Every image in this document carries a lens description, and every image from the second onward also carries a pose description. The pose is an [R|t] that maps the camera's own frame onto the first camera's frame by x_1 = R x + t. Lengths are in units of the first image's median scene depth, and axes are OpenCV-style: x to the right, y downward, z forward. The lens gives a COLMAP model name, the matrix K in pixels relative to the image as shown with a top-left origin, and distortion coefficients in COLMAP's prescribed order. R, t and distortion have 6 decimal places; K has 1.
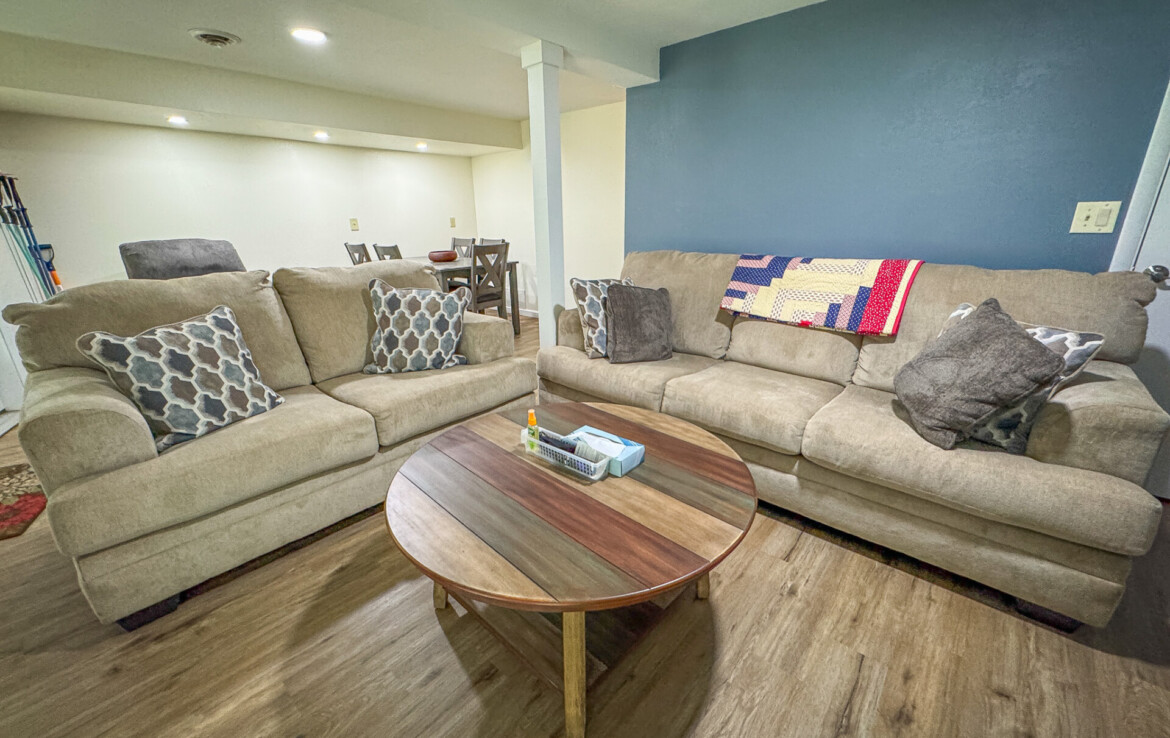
lens RADIAL K [[467.4, 0, 587.0], [0, 467.4, 370.5], [0, 0, 1]] dist [-0.001460, -0.000116]
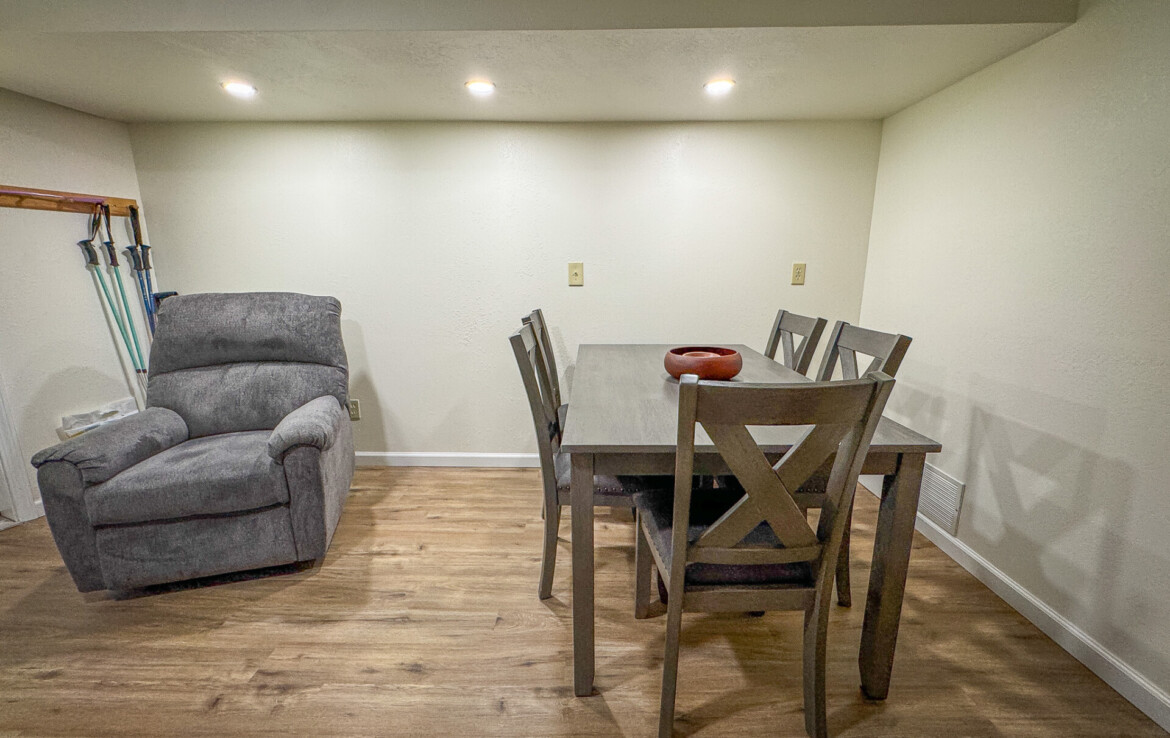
lens RADIAL K [[467.4, 0, 587.0], [0, 467.4, 370.5], [0, 0, 1]] dist [-0.001460, -0.000116]
pose [[0.653583, 0.174400, -0.736488, -0.202693], [-0.244182, 0.969643, 0.012916, -0.478122], [0.716383, 0.171396, 0.676328, 1.476713]]
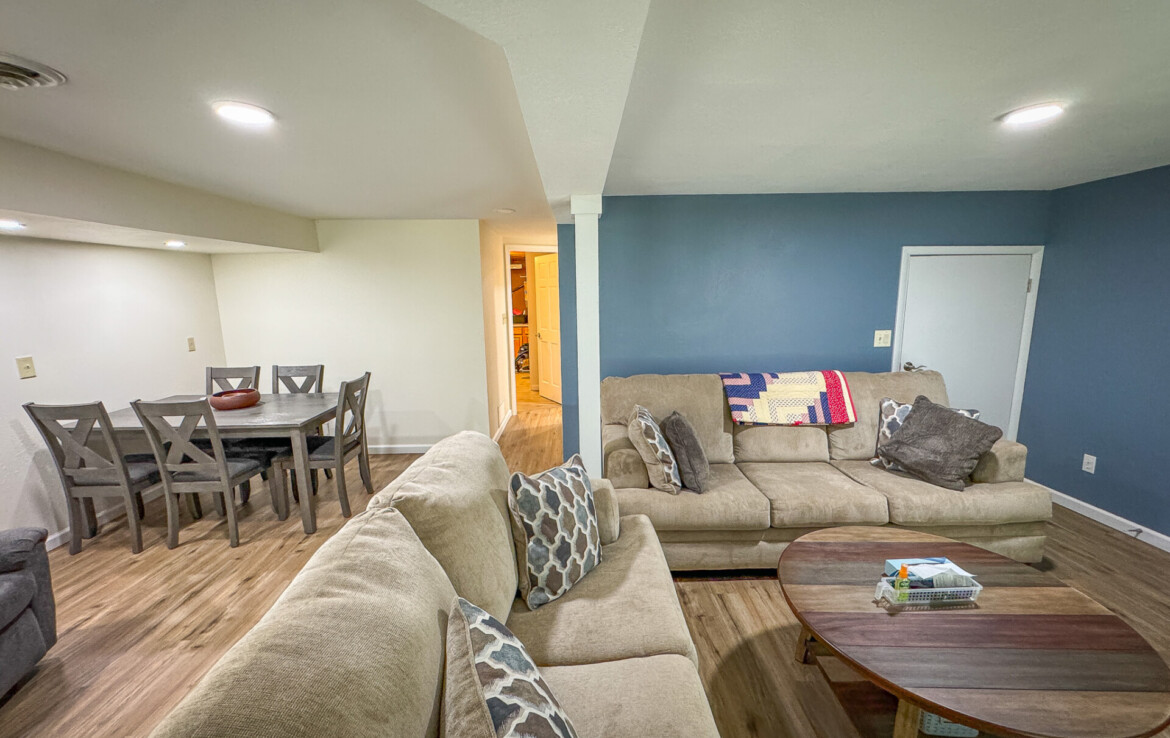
lens RADIAL K [[467.4, 0, 587.0], [0, 467.4, 370.5], [0, 0, 1]] dist [-0.001460, -0.000116]
pose [[0.735474, -0.112107, 0.668214, -0.821379], [0.216928, 0.973265, -0.075478, -0.266117], [-0.641888, 0.200466, 0.740130, 0.347689]]
